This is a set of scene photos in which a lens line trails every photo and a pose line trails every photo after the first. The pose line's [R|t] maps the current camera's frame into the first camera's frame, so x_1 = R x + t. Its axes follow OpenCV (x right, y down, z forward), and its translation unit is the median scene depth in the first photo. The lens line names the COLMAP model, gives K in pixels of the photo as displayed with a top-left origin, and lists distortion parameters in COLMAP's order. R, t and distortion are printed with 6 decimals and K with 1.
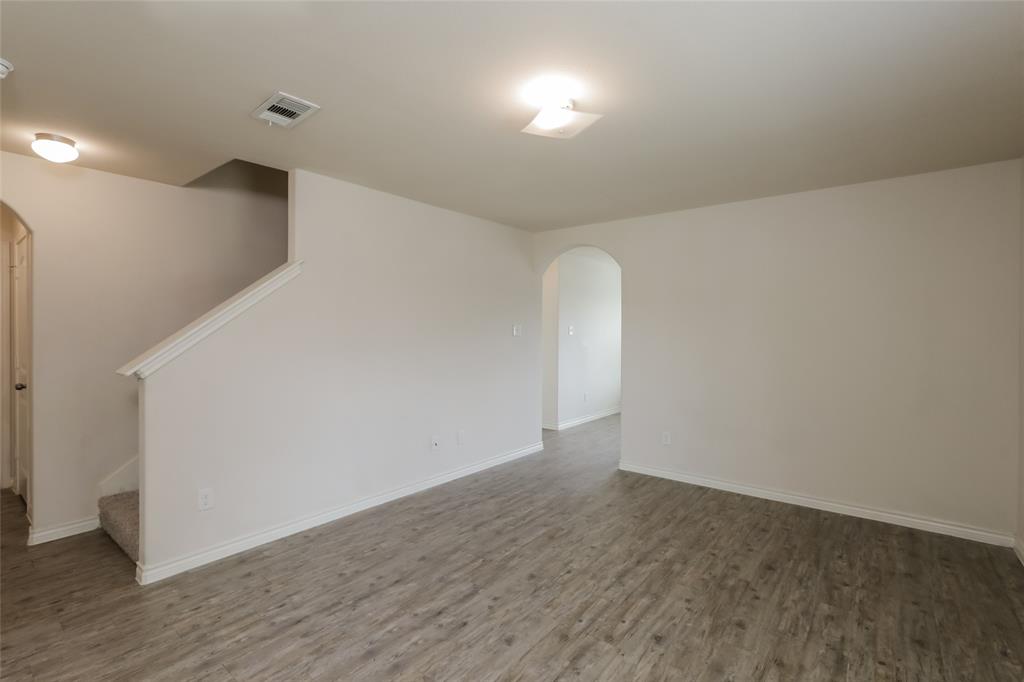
lens RADIAL K [[470.1, 0, 505.3], [0, 470.1, 336.6], [0, 0, 1]] dist [-0.004854, -0.000087]
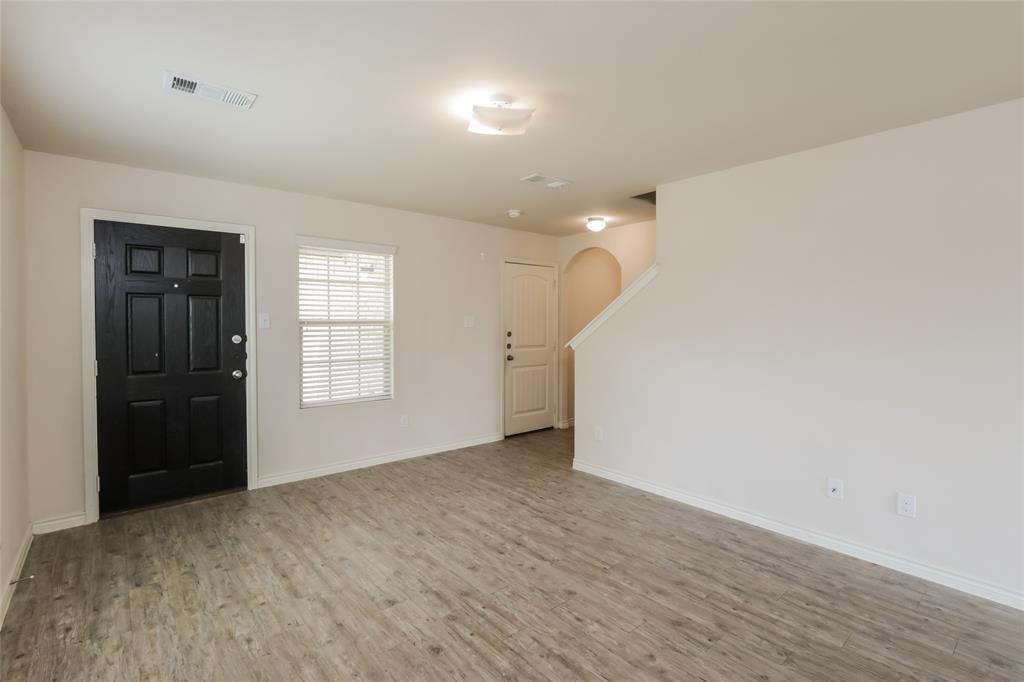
lens RADIAL K [[470.1, 0, 505.3], [0, 470.1, 336.6], [0, 0, 1]] dist [-0.004854, -0.000087]
pose [[-0.182535, 0.027995, -0.982801, 1.018298], [-0.017939, 0.999333, 0.031797, -0.013560], [0.983036, 0.023434, -0.181911, 1.090215]]
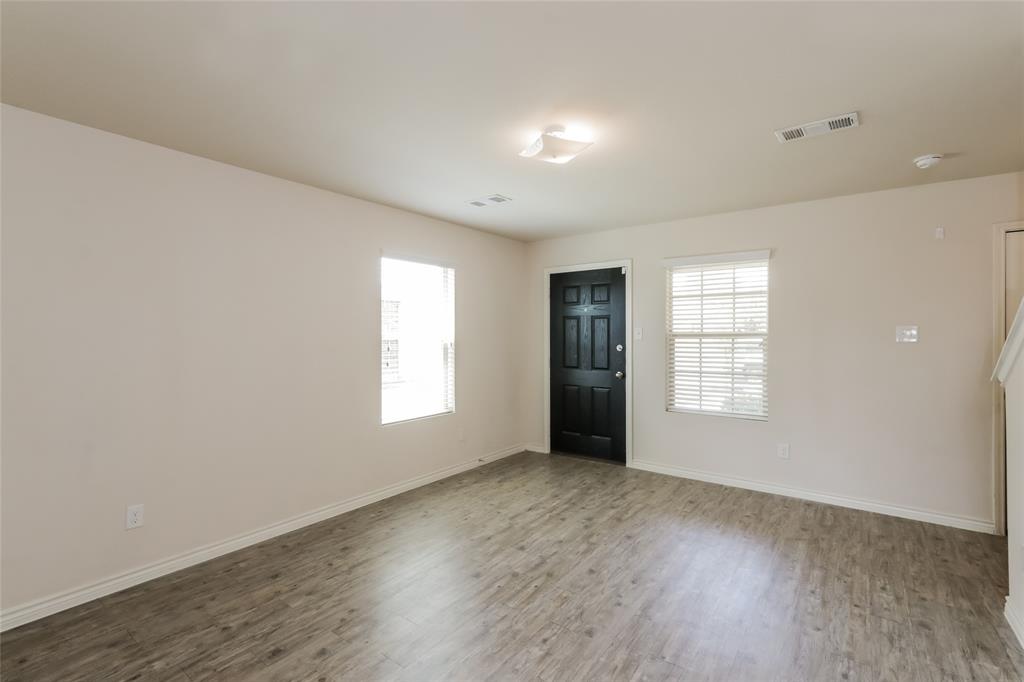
lens RADIAL K [[469.0, 0, 512.0], [0, 469.0, 341.0], [0, 0, 1]] dist [0.000383, 0.000118]
pose [[-0.998749, -0.001313, -0.049996, 0.248610], [-0.002788, 0.999563, 0.029428, -0.027146], [0.049936, 0.029531, -0.998316, 1.907671]]
